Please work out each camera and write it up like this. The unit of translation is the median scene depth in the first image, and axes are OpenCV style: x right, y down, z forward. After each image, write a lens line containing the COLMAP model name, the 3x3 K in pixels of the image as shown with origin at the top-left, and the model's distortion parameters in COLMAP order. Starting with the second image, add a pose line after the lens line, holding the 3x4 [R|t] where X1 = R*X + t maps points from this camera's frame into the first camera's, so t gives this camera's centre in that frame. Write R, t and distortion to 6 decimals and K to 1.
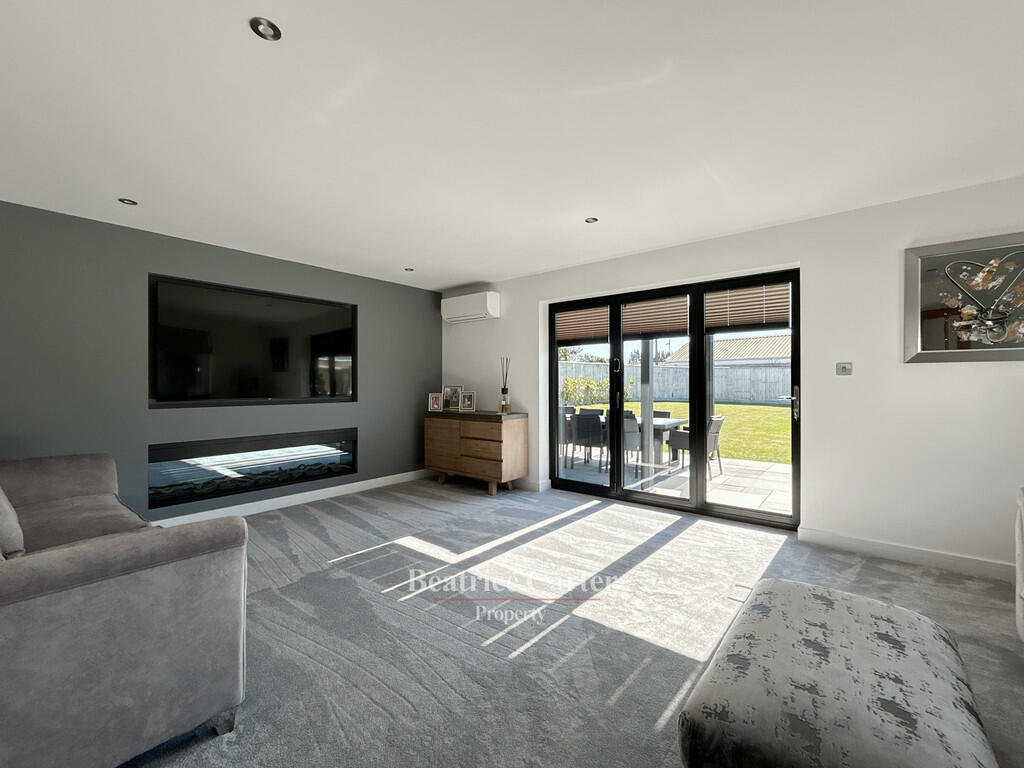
lens RADIAL K [[405.4, 0, 510.6], [0, 405.4, 382.0], [0, 0, 1]] dist [-0.000879, -0.000116]
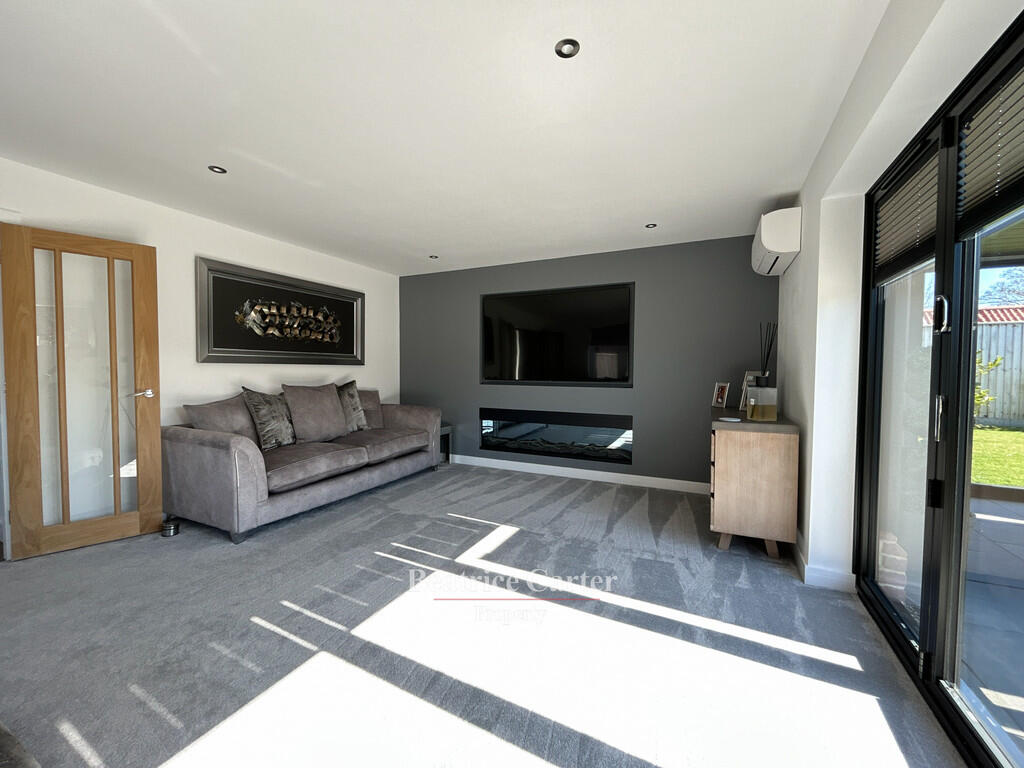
lens RADIAL K [[405.4, 0, 510.6], [0, 405.4, 382.0], [0, 0, 1]] dist [-0.000879, -0.000116]
pose [[0.271156, 0.035578, -0.961878, 0.565529], [0.000489, 0.999311, 0.037101, 0.001171], [0.962535, -0.010531, 0.270951, 0.640892]]
